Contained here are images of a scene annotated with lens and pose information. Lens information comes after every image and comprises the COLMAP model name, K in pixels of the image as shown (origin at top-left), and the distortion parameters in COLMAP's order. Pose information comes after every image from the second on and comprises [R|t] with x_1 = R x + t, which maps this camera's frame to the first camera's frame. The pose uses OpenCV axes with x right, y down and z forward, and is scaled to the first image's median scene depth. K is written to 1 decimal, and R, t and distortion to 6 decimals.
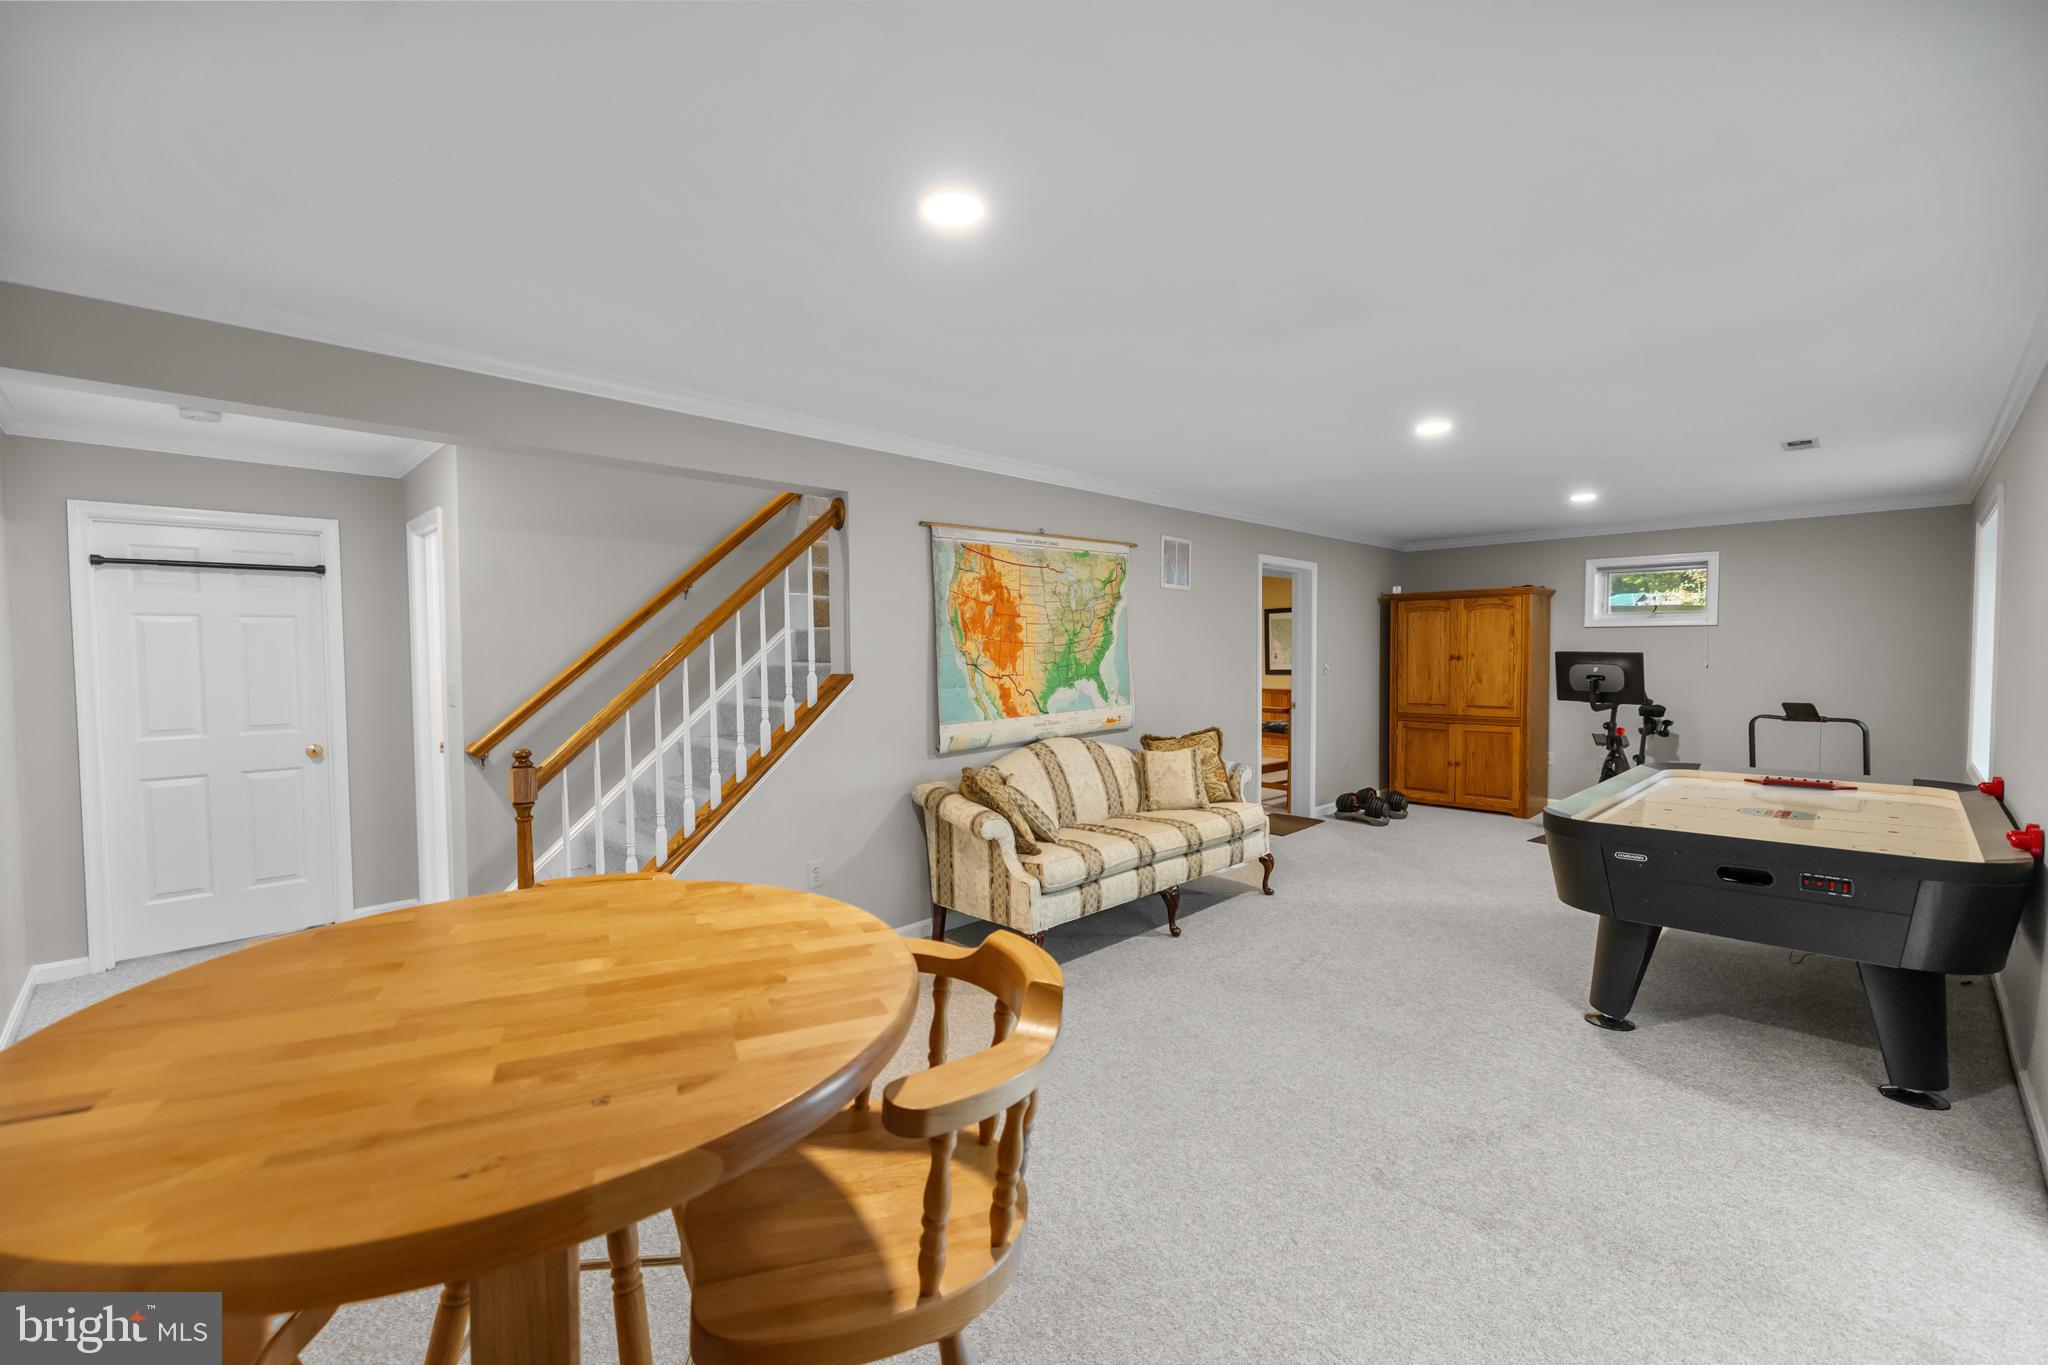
lens RADIAL K [[865.3, 0, 1010.9], [0, 865.3, 680.5], [0, 0, 1]] dist [0.000562, 0.000028]
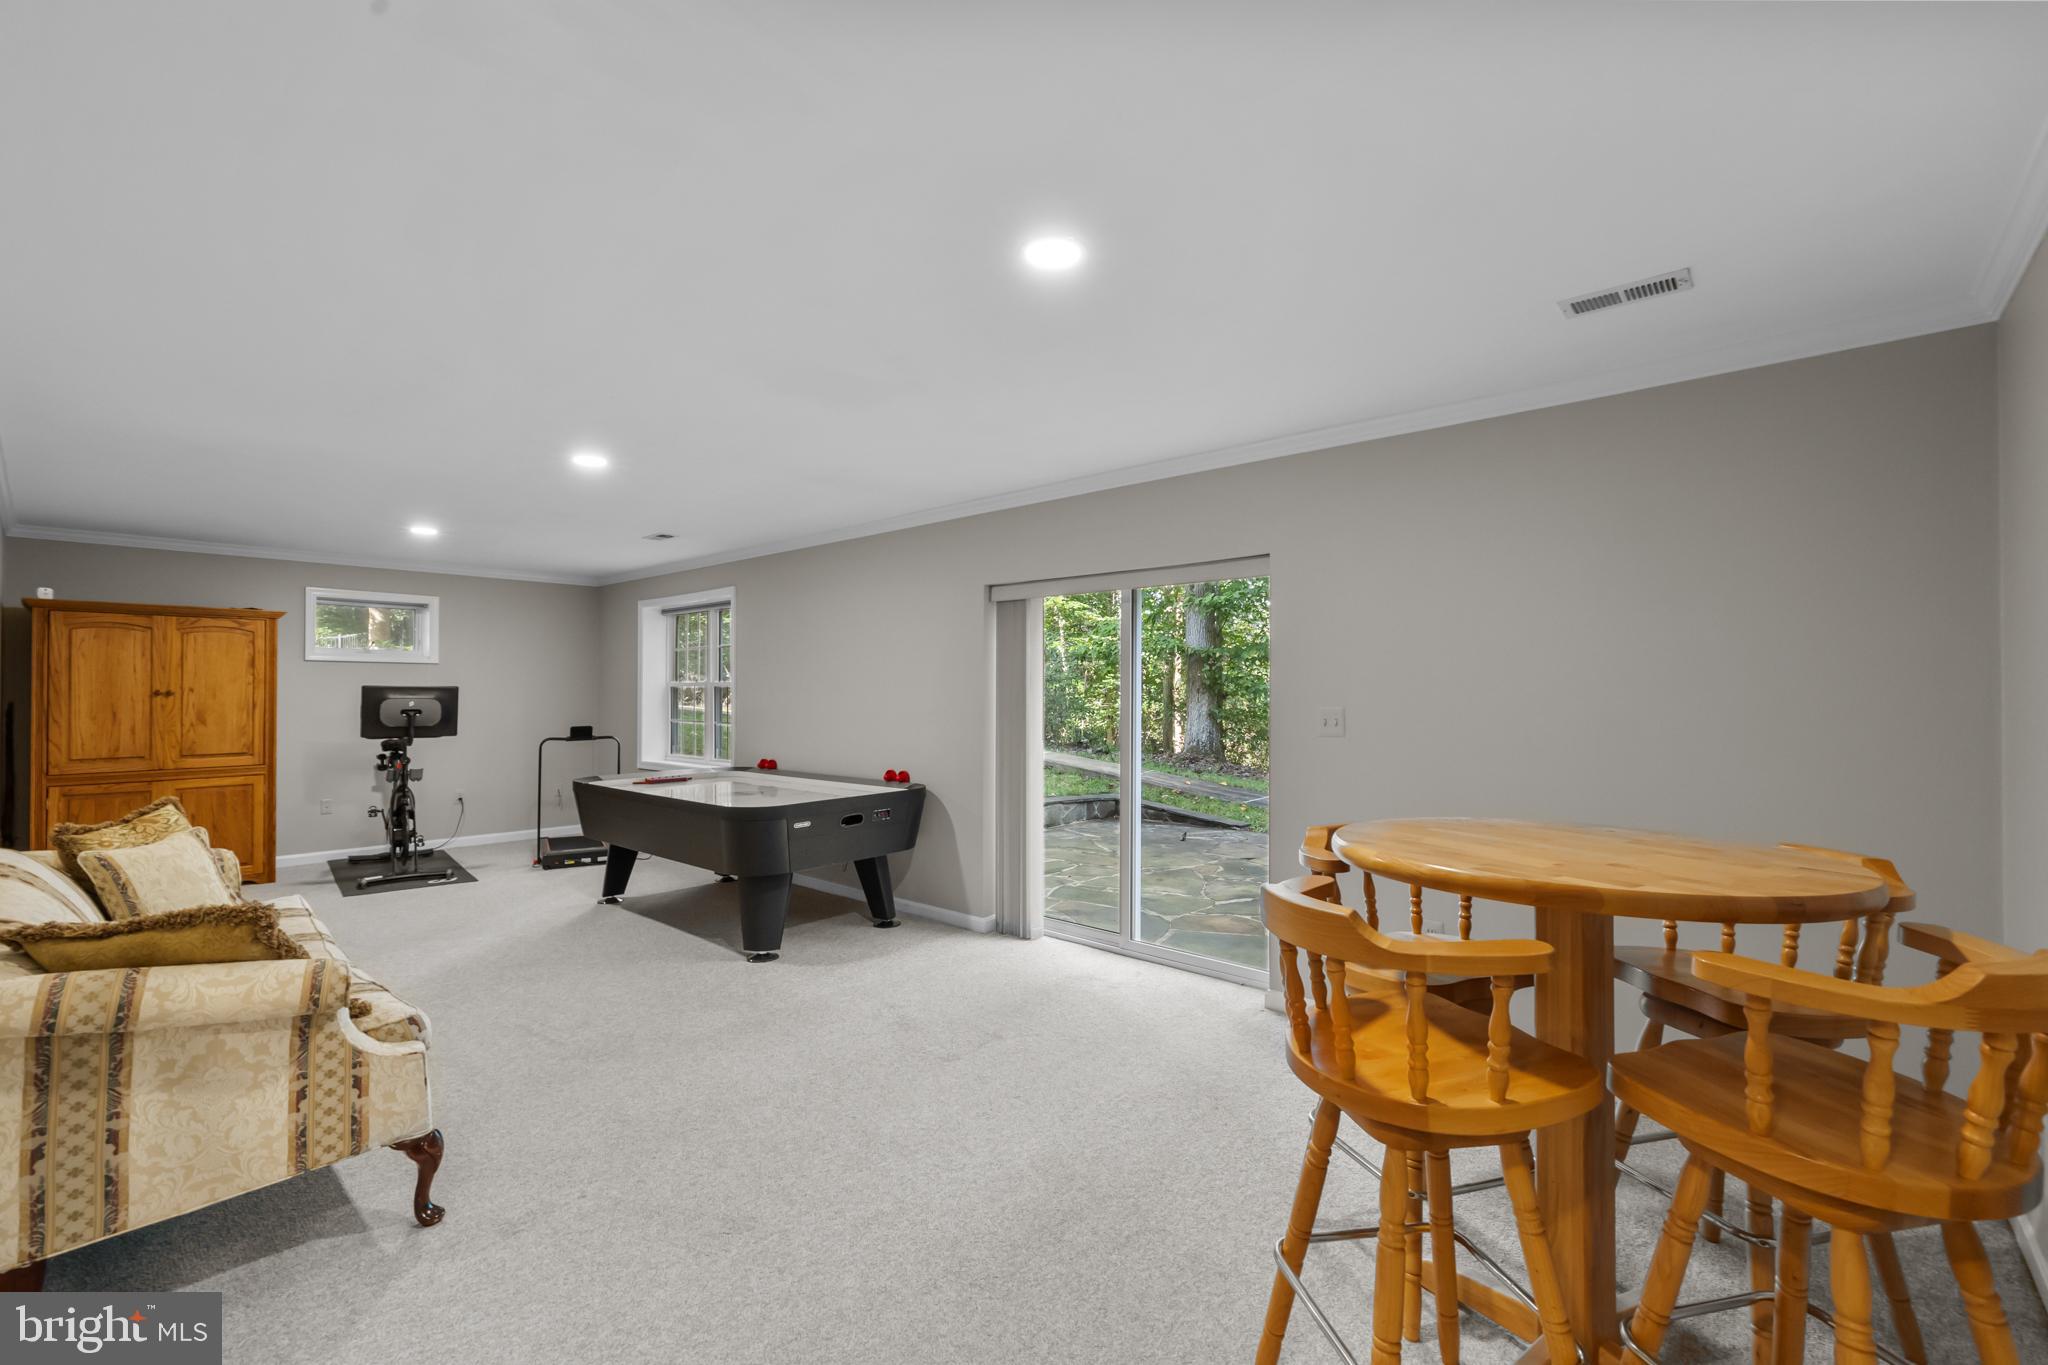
lens RADIAL K [[876.9, 0, 1024.0], [0, 876.9, 682.5], [0, 0, 1]] dist [0.000049, 0.000104]
pose [[-0.080326, 0.015831, 0.996643, -0.326020], [0.035887, 0.999272, -0.012980, 0.001092], [-0.996122, 0.034723, -0.080835, 0.325363]]
